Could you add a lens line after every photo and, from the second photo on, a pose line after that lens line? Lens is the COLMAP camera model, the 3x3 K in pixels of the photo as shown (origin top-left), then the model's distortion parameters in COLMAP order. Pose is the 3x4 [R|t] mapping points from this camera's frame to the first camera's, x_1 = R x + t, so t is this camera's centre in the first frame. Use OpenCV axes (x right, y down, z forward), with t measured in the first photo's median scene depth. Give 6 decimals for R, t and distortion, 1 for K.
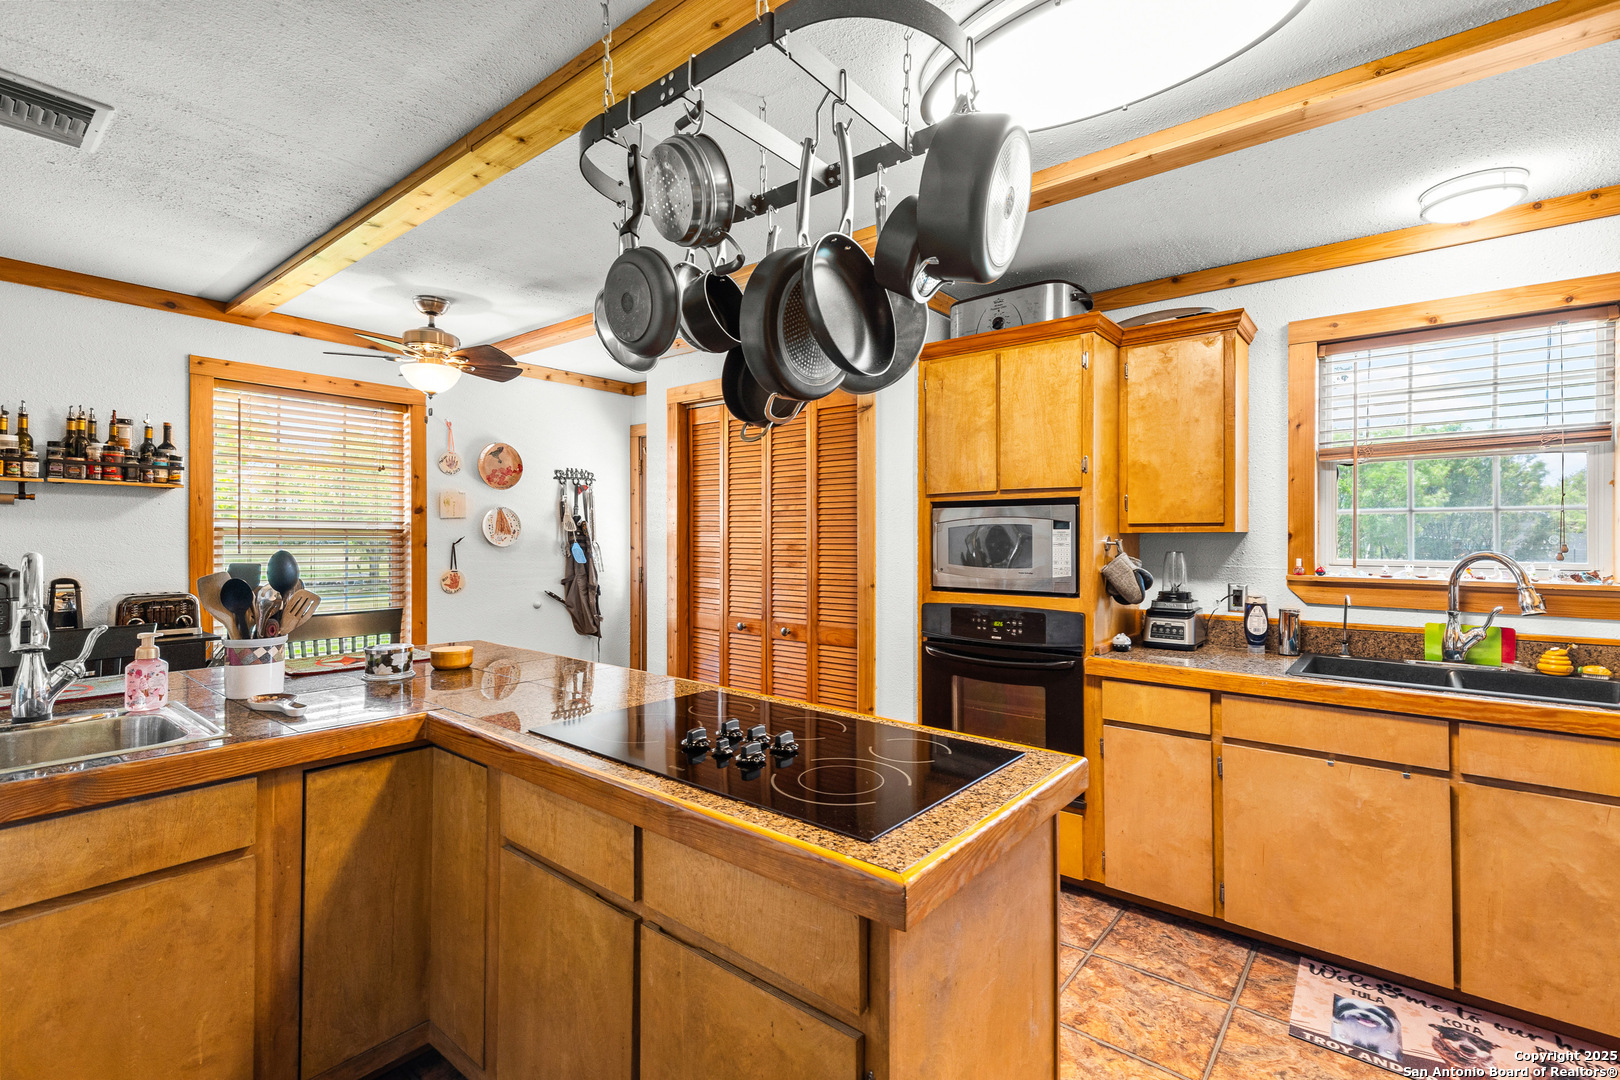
lens RADIAL K [[730.7, 0, 813.2], [0, 730.7, 530.9], [0, 0, 1]] dist [0.001464, -0.000042]
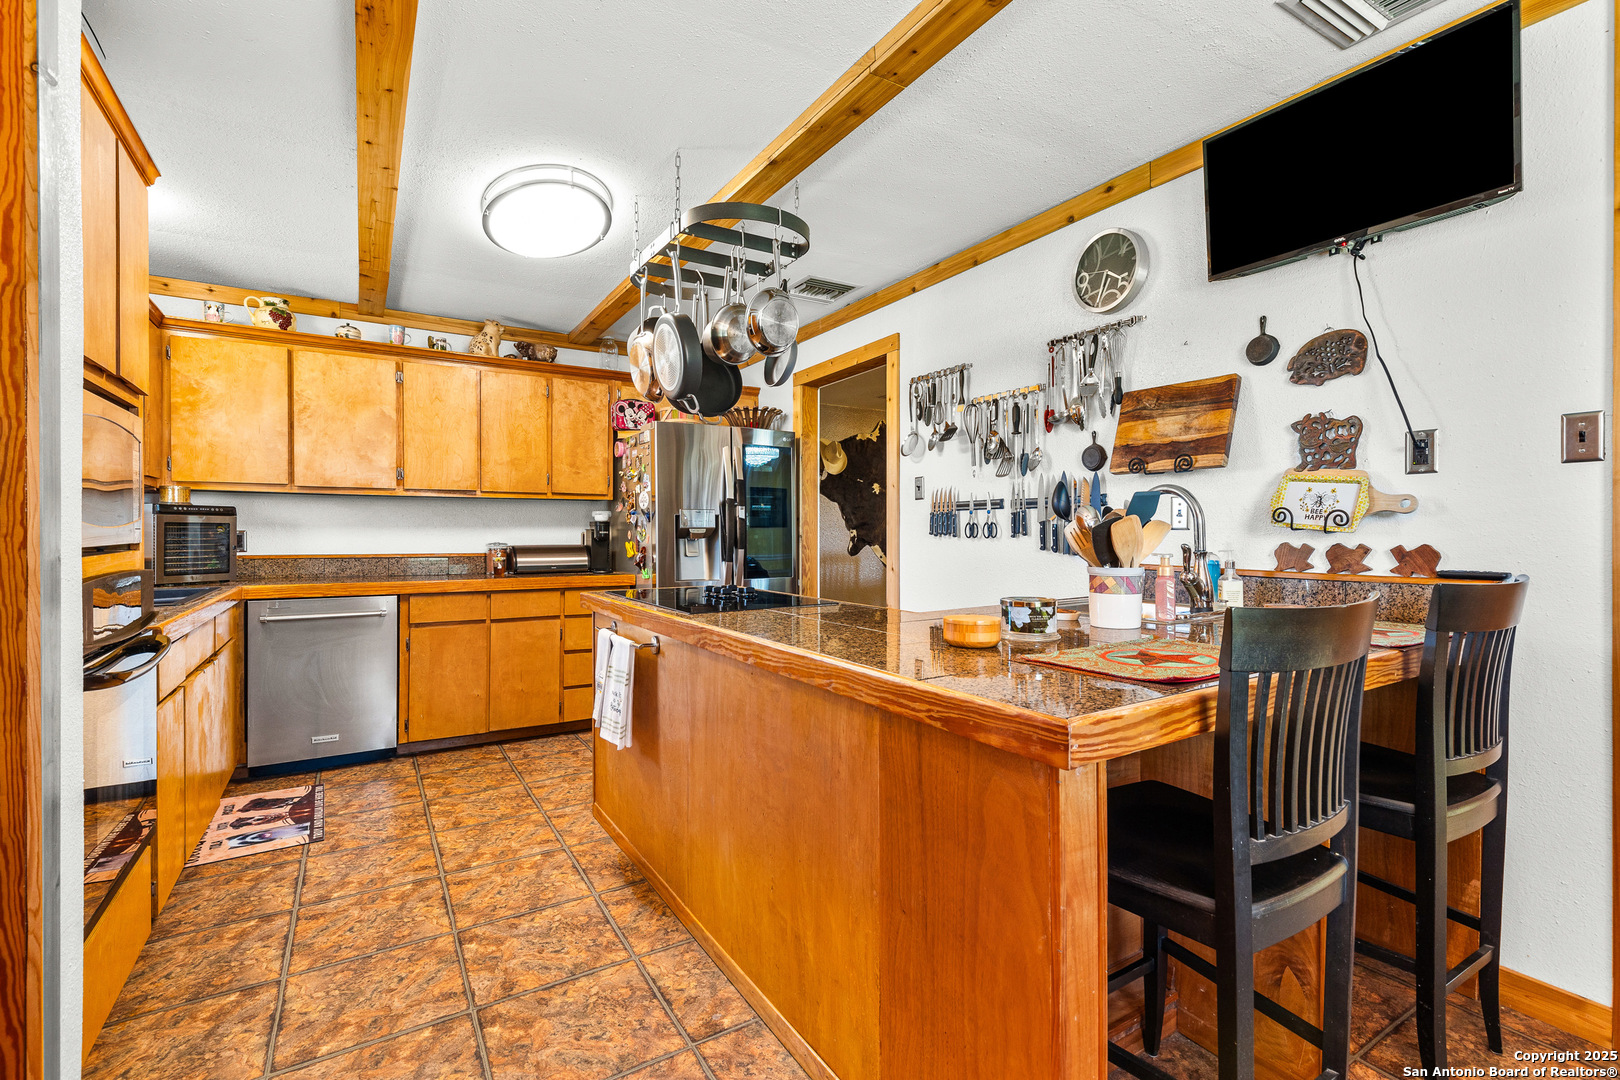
lens RADIAL K [[730.7, 0, 819.8], [0, 730.7, 537.7], [0, 0, 1]] dist [0.001464, -0.000042]
pose [[-0.946059, -0.006270, 0.323935, -0.563768], [-0.001894, 0.999903, 0.013821, 0.078456], [-0.323990, 0.012462, -0.945978, 1.648493]]
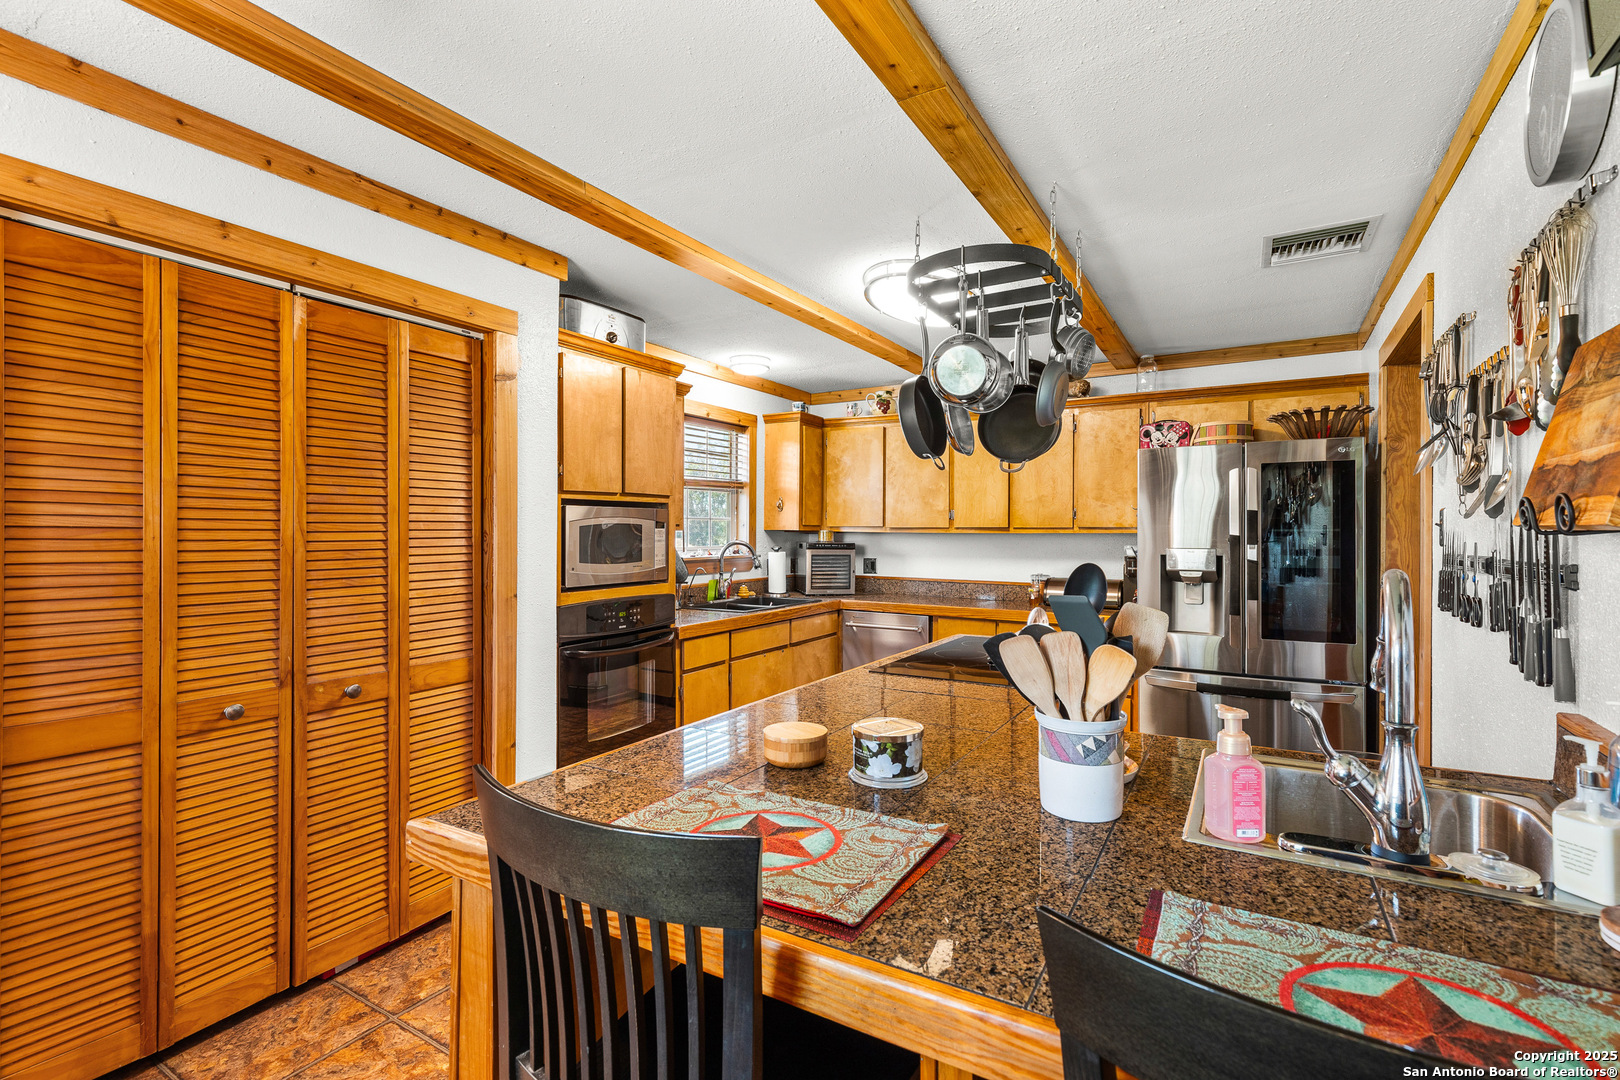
lens RADIAL K [[730.7, 0, 814.3], [0, 730.7, 531.8], [0, 0, 1]] dist [0.001464, -0.000042]
pose [[-0.136345, -0.002918, 0.990657, -1.060053], [-0.000525, 0.999996, 0.002873, 0.000047], [-0.990661, -0.000129, -0.136346, 1.046158]]
